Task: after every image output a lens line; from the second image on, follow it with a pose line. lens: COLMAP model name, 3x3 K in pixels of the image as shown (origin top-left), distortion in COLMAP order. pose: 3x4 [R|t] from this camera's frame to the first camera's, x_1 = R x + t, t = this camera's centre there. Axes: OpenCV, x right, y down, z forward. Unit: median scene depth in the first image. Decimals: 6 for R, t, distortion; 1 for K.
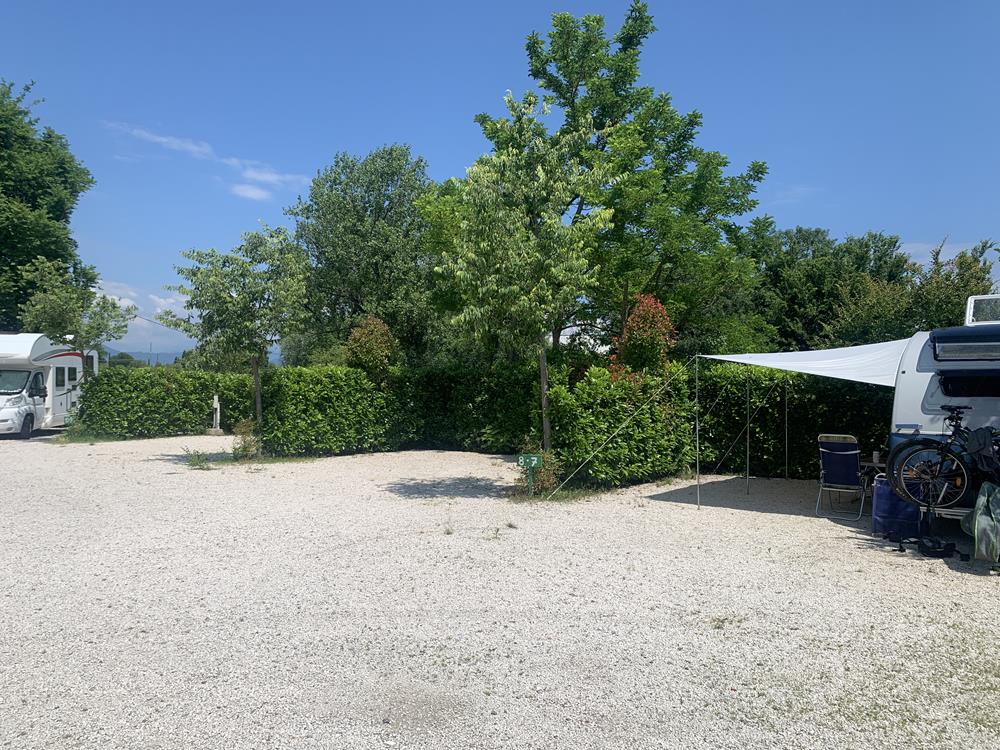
lens RADIAL K [[759.4, 0, 498.9], [0, 759.4, 373.6], [0, 0, 1]] dist [0.038360, -0.046497]
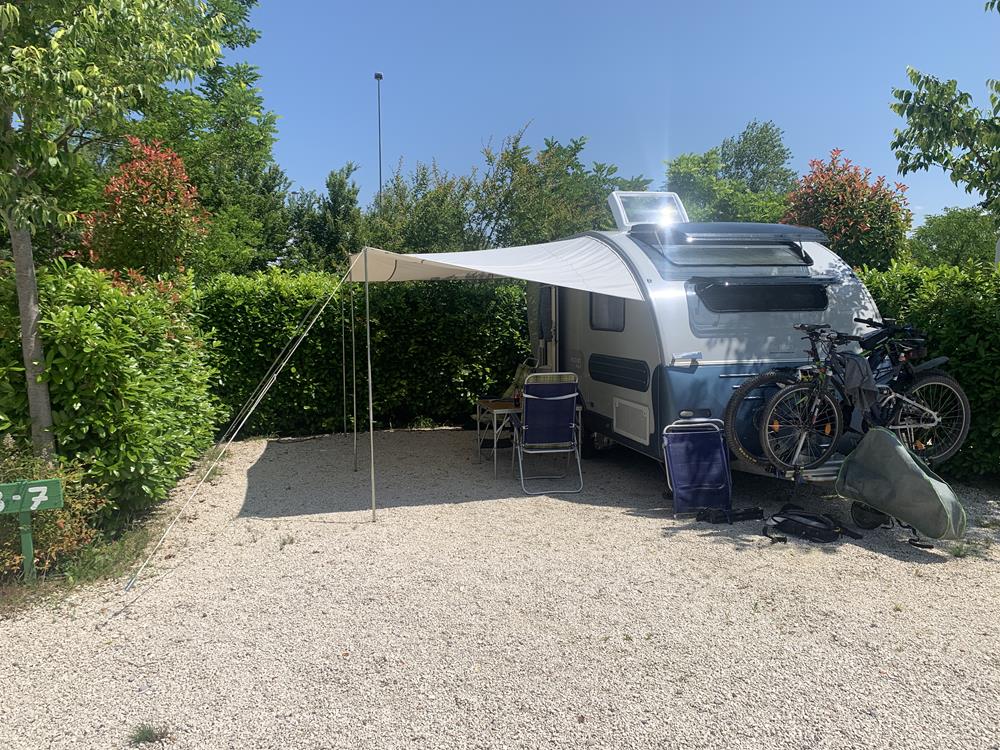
lens RADIAL K [[759.4, 0, 497.8], [0, 759.4, 374.9], [0, 0, 1]] dist [0.038360, -0.046497]
pose [[0.631893, -0.079637, 0.770954, -0.103633], [0.003166, 0.994964, 0.100182, 0.011878], [-0.775049, -0.060864, 0.628963, 0.547842]]
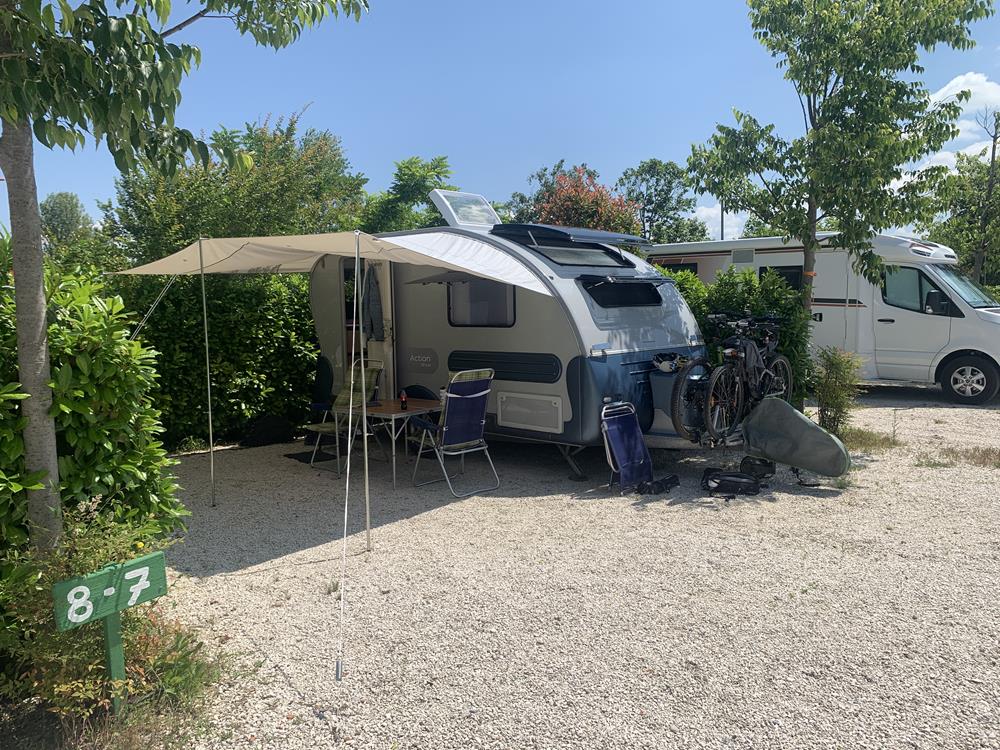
lens RADIAL K [[759.4, 0, 498.9], [0, 759.4, 371.8], [0, 0, 1]] dist [0.038360, -0.046497]
pose [[0.079357, -0.093557, 0.992446, -0.195322], [0.003420, 0.995606, 0.093581, 0.017363], [-0.996840, -0.004032, 0.079328, 0.831627]]
